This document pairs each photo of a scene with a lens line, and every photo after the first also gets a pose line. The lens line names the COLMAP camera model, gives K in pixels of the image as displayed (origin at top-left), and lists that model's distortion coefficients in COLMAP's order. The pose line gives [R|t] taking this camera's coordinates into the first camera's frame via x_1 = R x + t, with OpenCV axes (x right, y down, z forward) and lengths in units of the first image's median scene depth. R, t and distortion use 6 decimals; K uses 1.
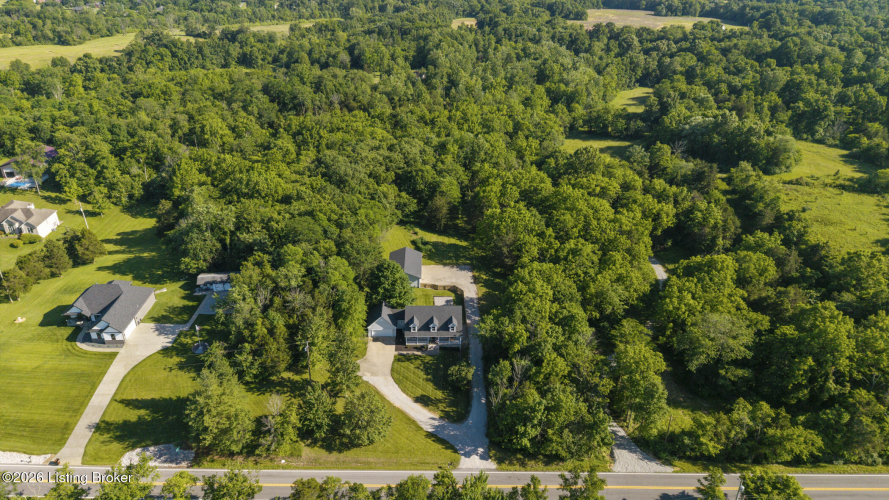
lens RADIAL K [[585.8, 0, 440.9], [0, 585.8, 246.7], [0, 0, 1]] dist [0.009106, -0.000873]
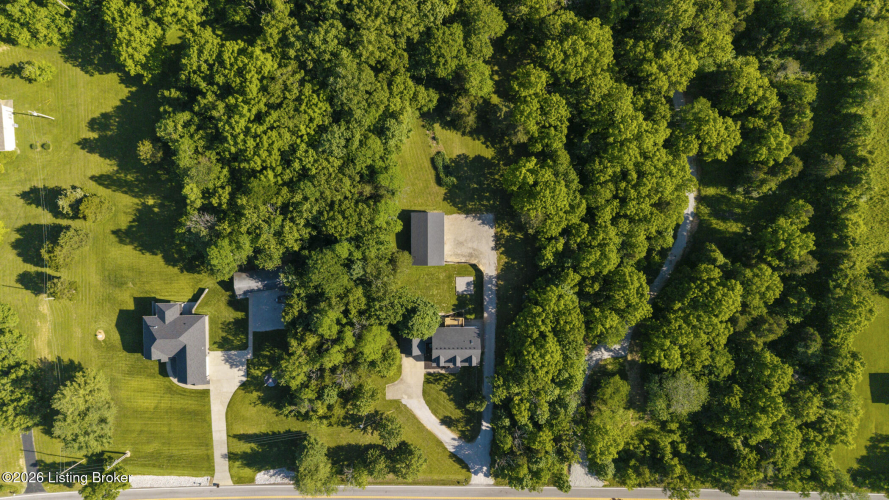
lens RADIAL K [[585.8, 0, 440.9], [0, 585.8, 246.7], [0, 0, 1]] dist [0.009106, -0.000873]
pose [[0.999738, 0.017037, 0.015297, -0.073191], [-0.021396, 0.457251, 0.889080, -1.160966], [0.008153, -0.889174, 0.457496, 0.731822]]
